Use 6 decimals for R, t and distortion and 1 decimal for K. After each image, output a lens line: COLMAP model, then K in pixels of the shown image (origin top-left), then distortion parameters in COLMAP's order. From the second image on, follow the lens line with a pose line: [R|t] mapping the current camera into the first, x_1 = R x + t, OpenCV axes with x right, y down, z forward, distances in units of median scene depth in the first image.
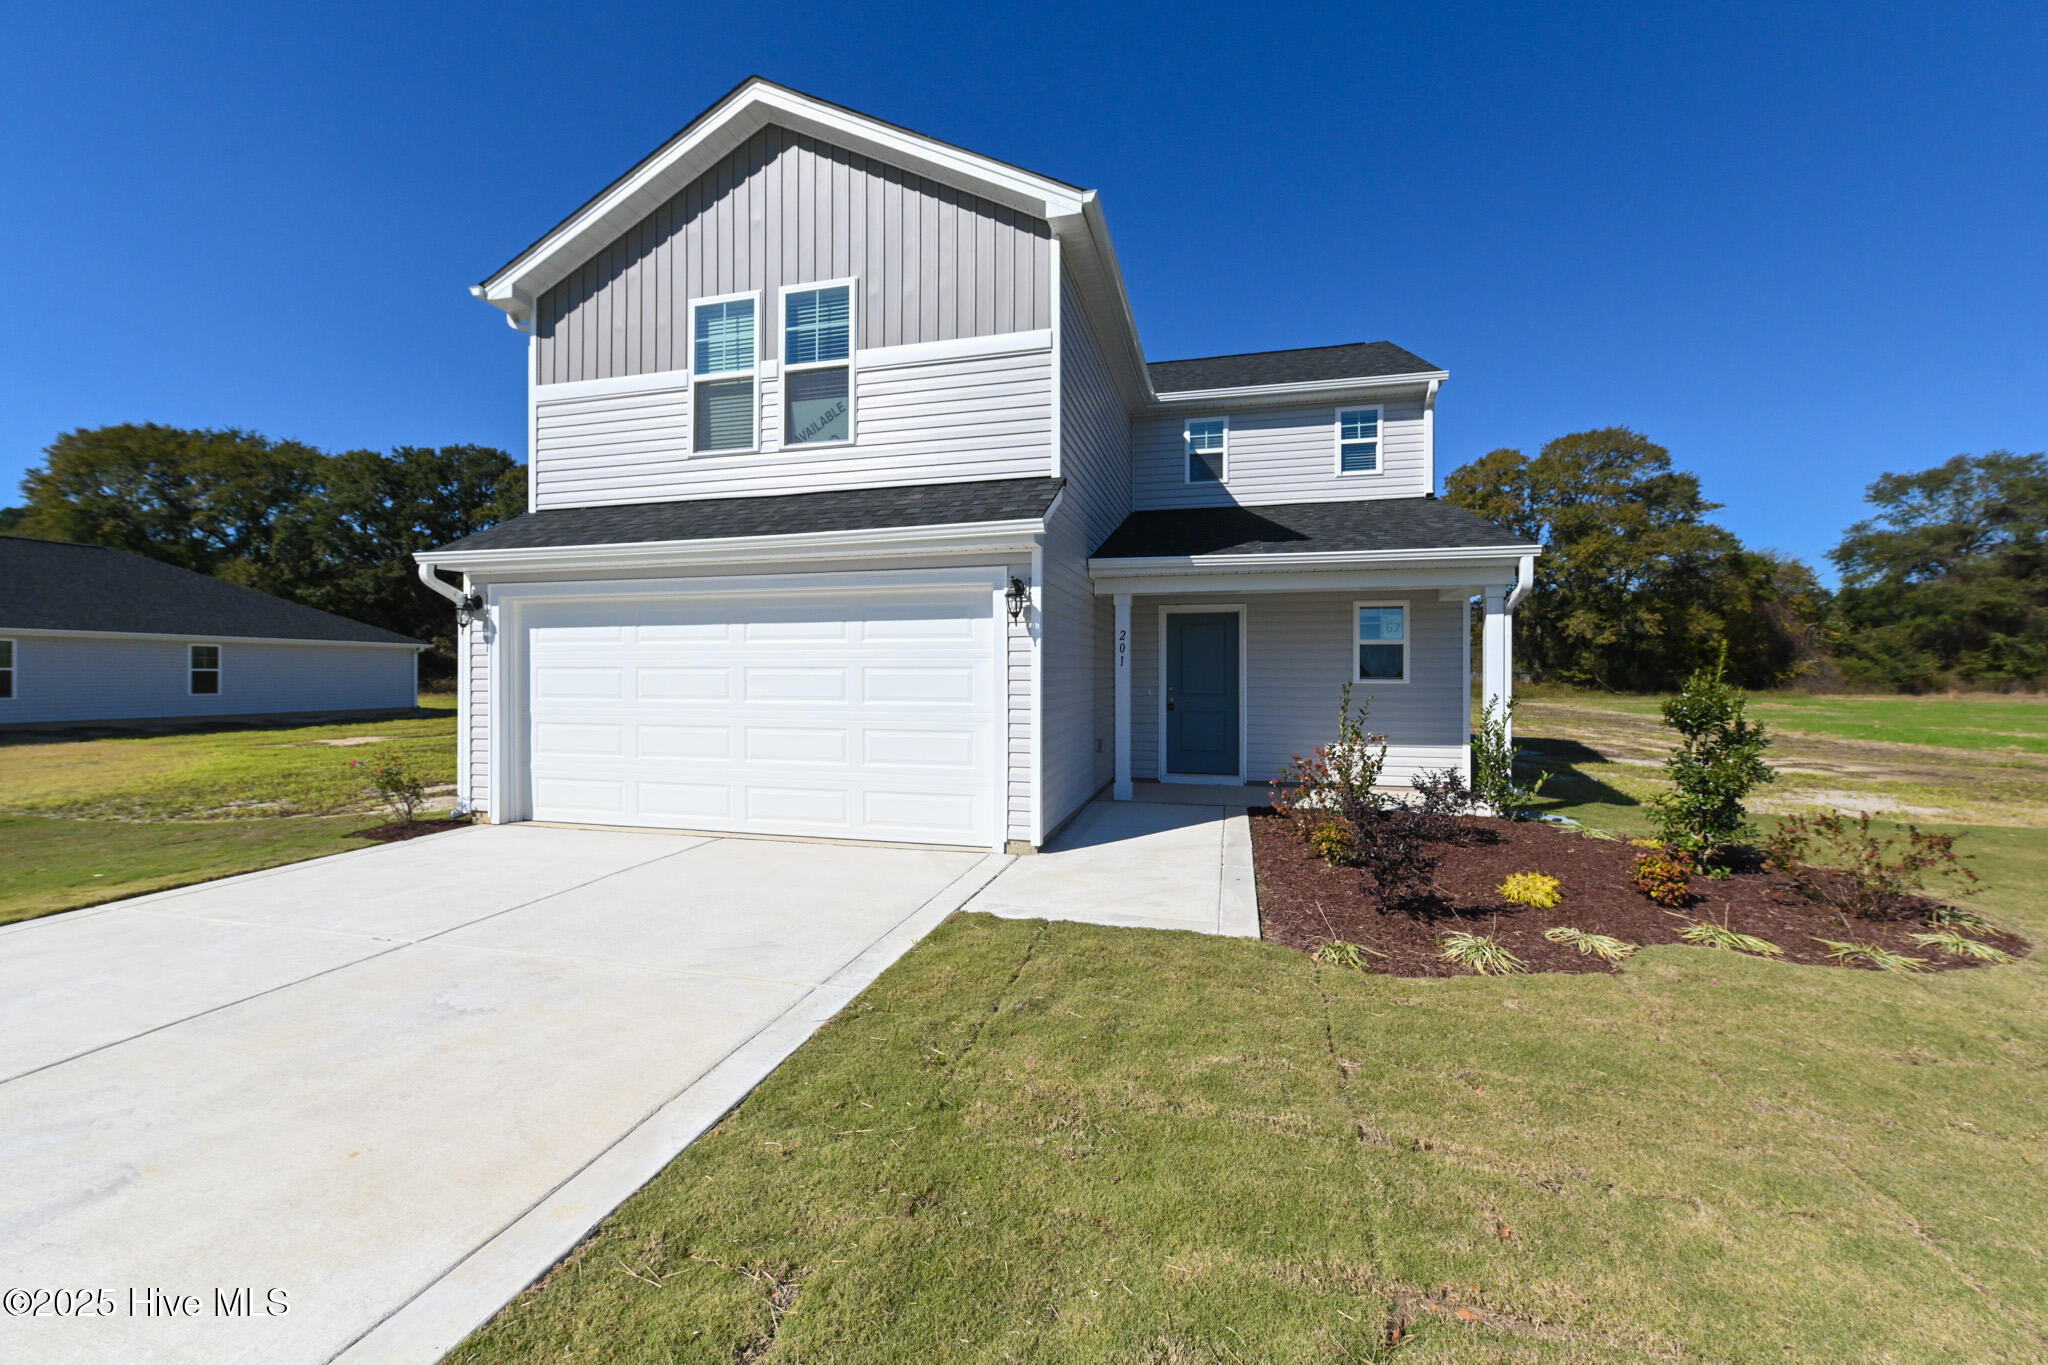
lens RADIAL K [[812.0, 0, 1024.3], [0, 812.0, 672.5], [0, 0, 1]] dist [-0.011175, 0.001295]
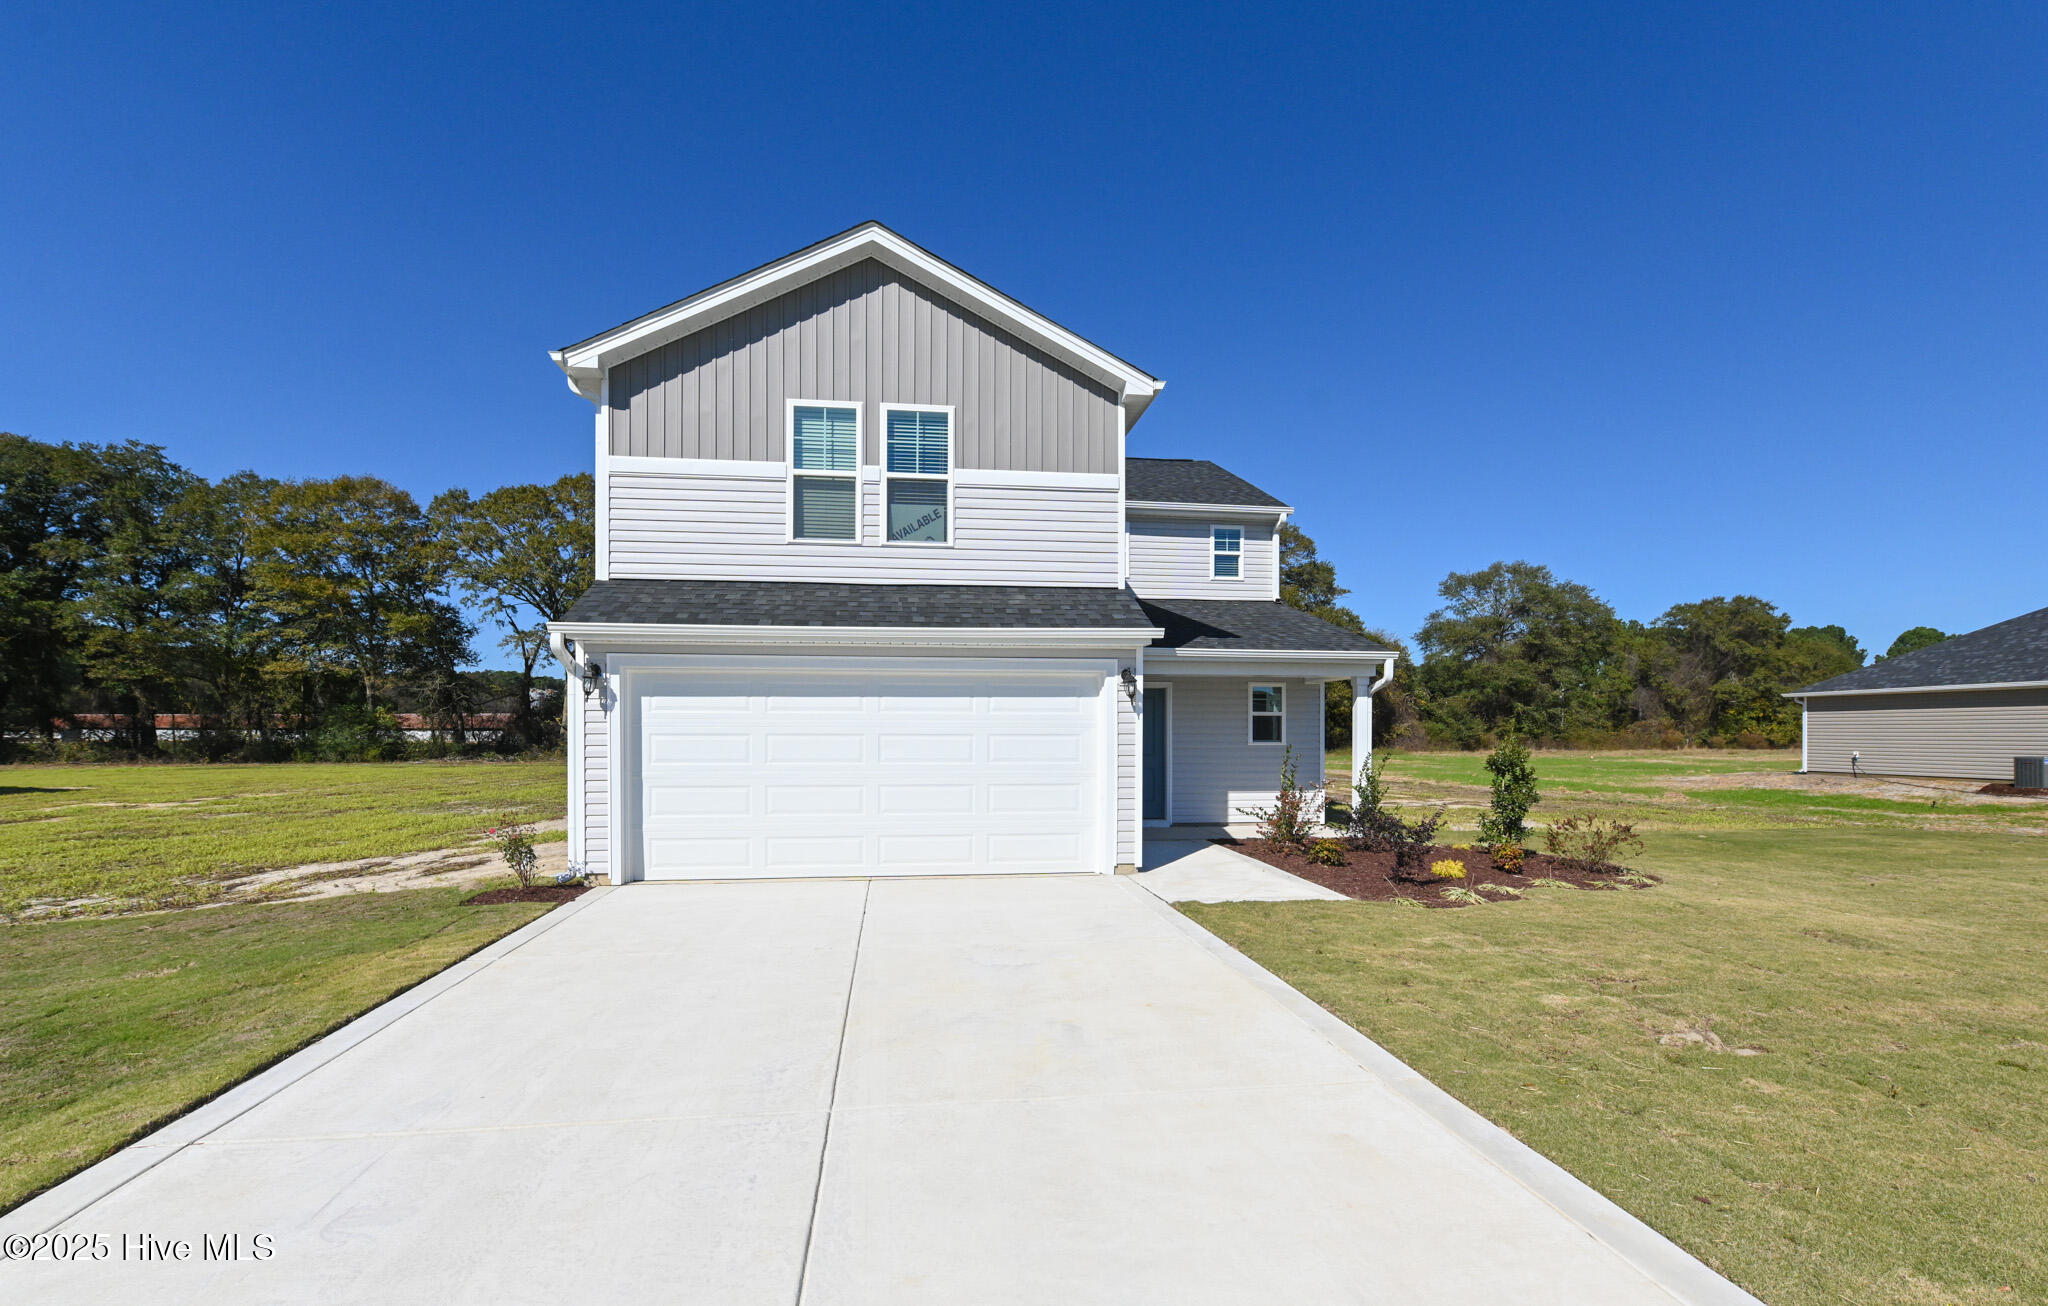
lens RADIAL K [[899.6, 0, 1014.2], [0, 899.6, 737.3], [0, 0, 1]] dist [-0.013430, 0.000321]
pose [[0.927306, -0.001240, 0.374301, -0.599461], [-0.000872, 0.999985, 0.005472, -0.008674], [-0.374302, -0.005401, 0.927291, -0.252514]]
